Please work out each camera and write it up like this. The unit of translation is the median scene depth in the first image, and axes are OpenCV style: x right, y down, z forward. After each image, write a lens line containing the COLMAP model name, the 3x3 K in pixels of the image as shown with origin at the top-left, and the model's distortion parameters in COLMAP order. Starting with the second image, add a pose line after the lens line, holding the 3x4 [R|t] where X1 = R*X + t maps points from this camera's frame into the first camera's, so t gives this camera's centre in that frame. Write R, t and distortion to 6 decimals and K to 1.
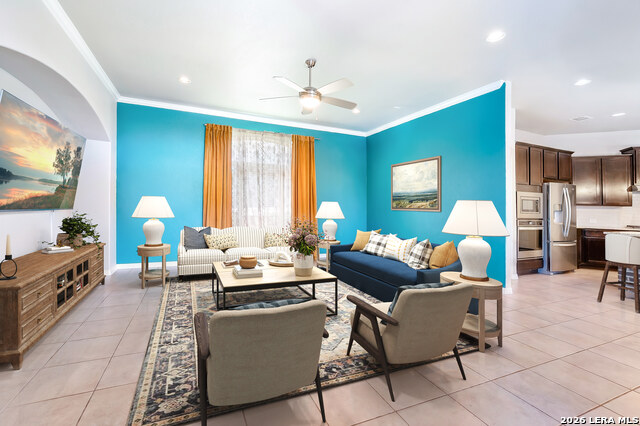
lens RADIAL K [[264.4, 0, 292.1], [0, 264.4, 197.9], [0, 0, 1]] dist [0.000836, -0.000005]
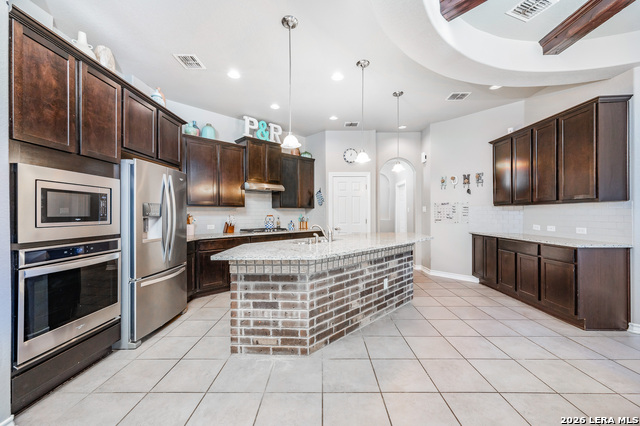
lens RADIAL K [[260.4, 0, 320.0], [0, 260.4, 213.0], [0, 0, 1]] dist [0.001511, 0.000038]
pose [[0.373606, -0.025703, 0.927231, 0.606174], [-0.011512, 0.999411, 0.032343, 0.020534], [-0.927516, -0.022758, 0.373090, 0.466136]]
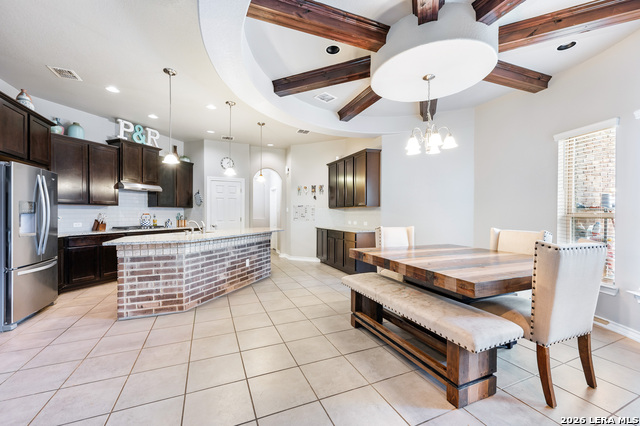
lens RADIAL K [[260.4, 0, 320.0], [0, 260.4, 213.0], [0, 0, 1]] dist [0.001511, 0.000038]
pose [[-0.040557, -0.023434, 0.998902, 0.378296], [-0.031188, 0.999268, 0.022176, 0.015076], [-0.998690, -0.030254, -0.041258, 0.355461]]
